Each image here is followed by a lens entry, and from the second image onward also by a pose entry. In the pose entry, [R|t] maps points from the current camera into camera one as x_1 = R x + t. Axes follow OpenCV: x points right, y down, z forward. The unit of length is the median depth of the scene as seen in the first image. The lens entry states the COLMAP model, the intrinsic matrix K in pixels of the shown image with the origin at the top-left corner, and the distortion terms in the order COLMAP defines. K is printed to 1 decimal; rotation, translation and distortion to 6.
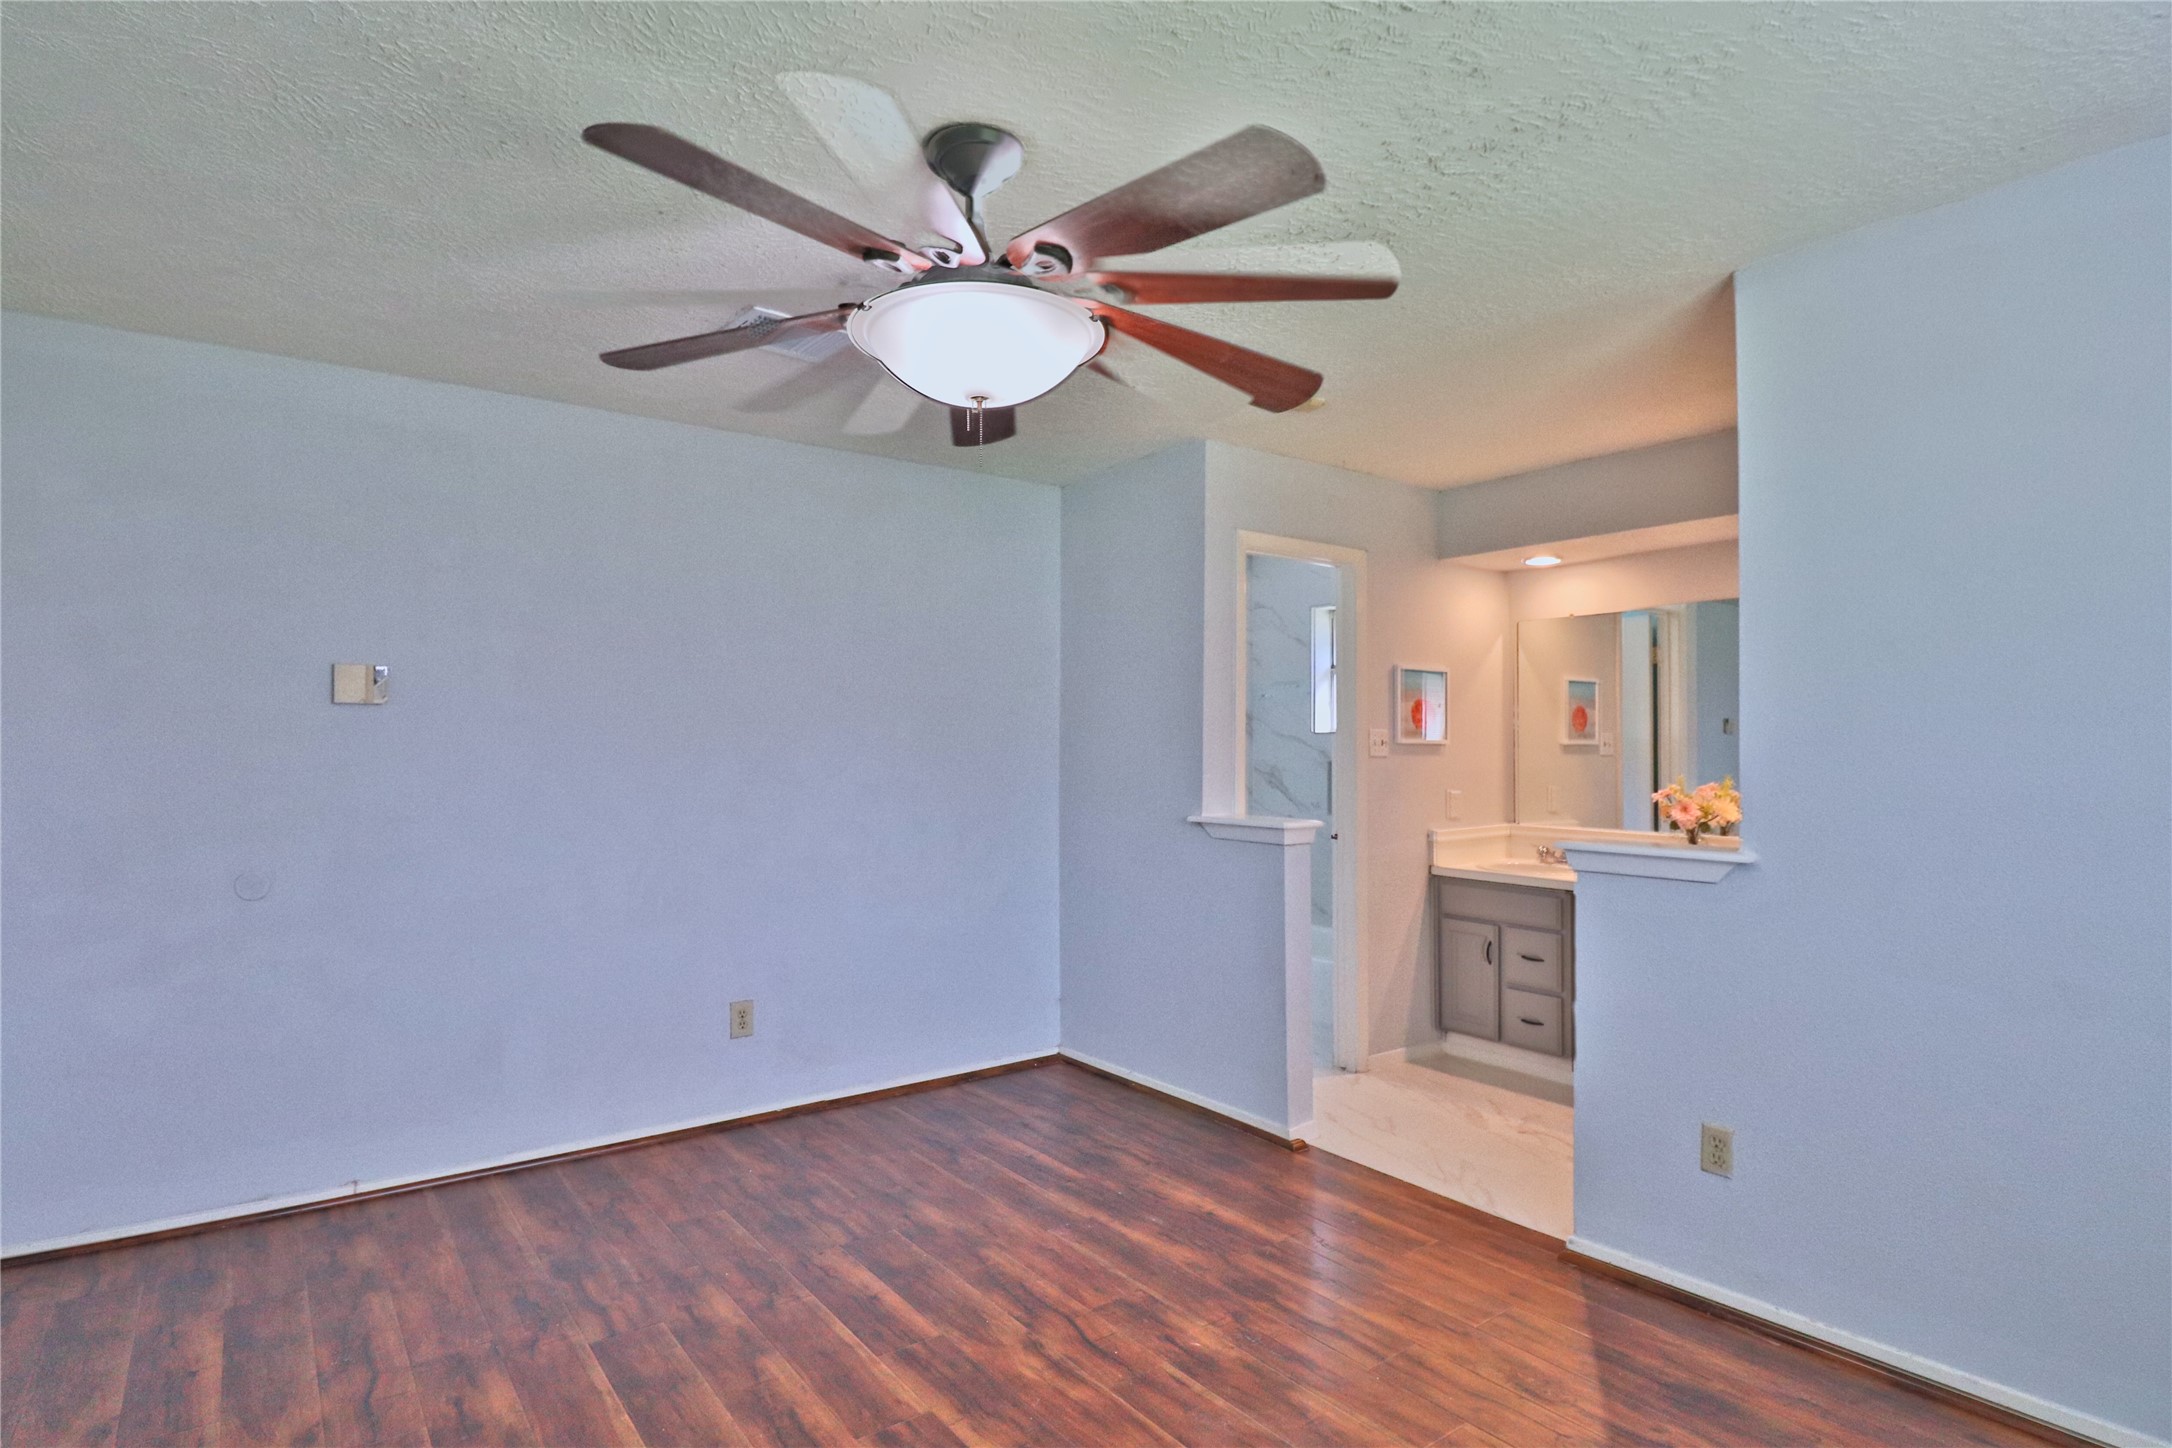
lens RADIAL K [[1106.8, 0, 1084.7], [0, 1106.8, 723.2], [0, 0, 1]] dist [-0.011484, -0.003928]
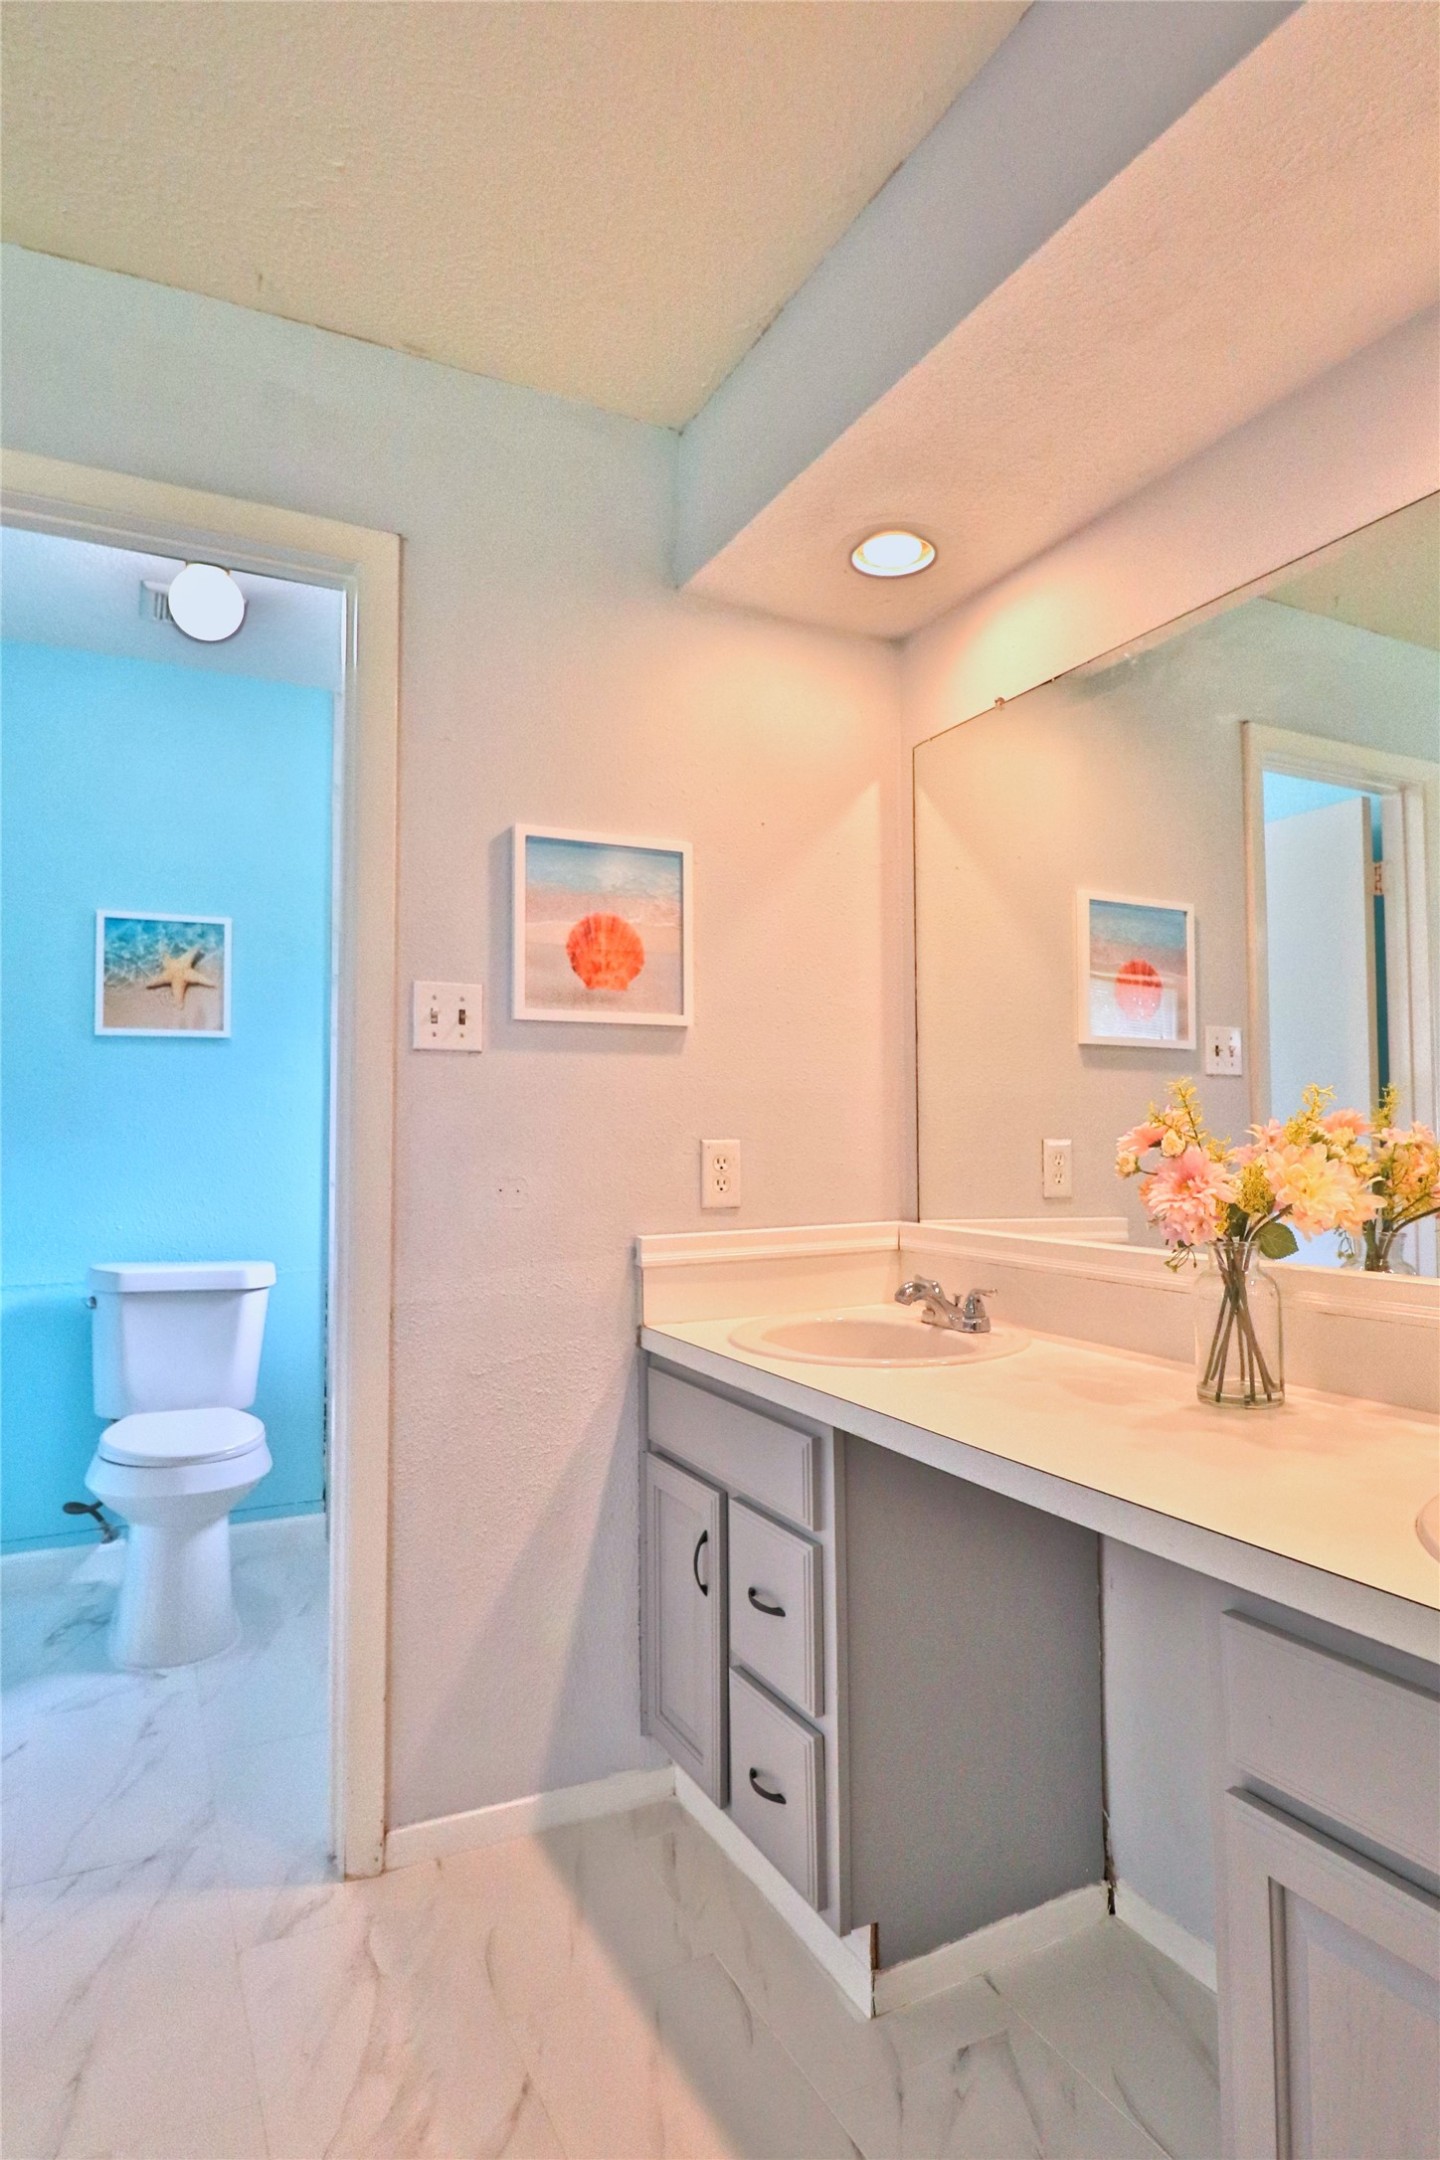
lens RADIAL K [[1201.9, 0, 730.9], [0, 1201.9, 1072.3], [0, 0, 1]] dist [-0.012619, -0.002683]
pose [[0.986975, -0.012212, -0.160407, 0.429655], [0.007598, 0.999540, -0.029350, 0.050375], [0.160691, 0.027749, 0.986615, 0.584356]]
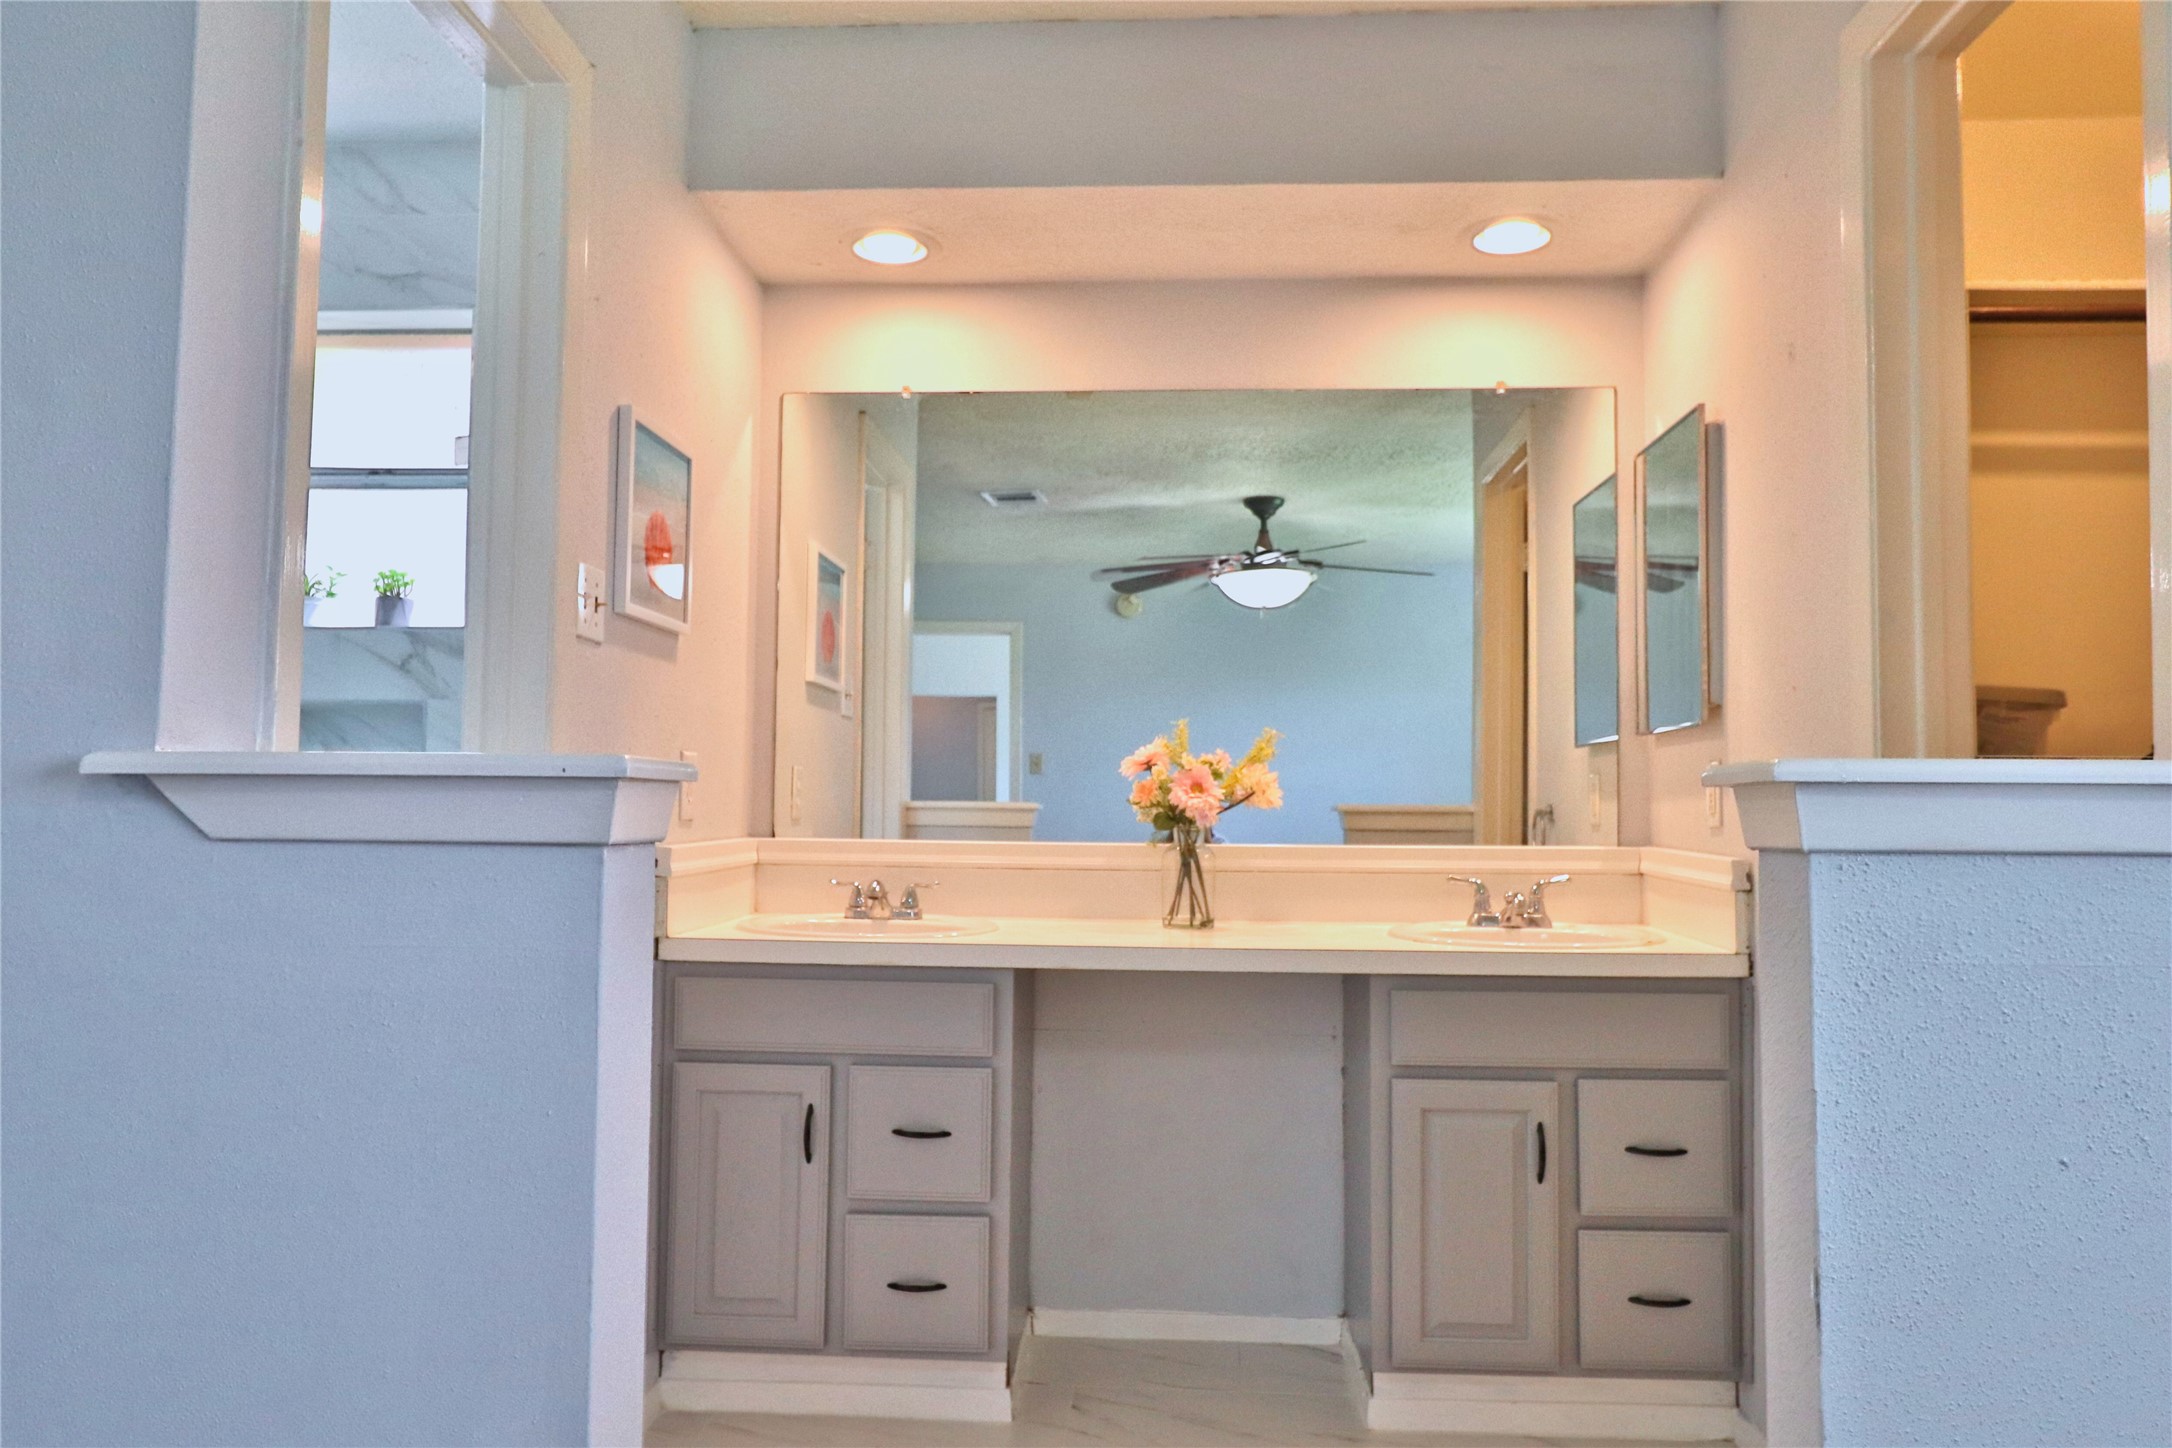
lens RADIAL K [[1552.5, 0, 1075.4], [0, 1552.5, 727.3], [0, 0, 1]] dist [-0.005748, 0.000353]
pose [[0.645957, 0.050143, 0.761725, -0.017578], [-0.029040, 0.998732, -0.041119, 0.074300], [-0.762821, 0.004440, 0.646594, 0.541323]]
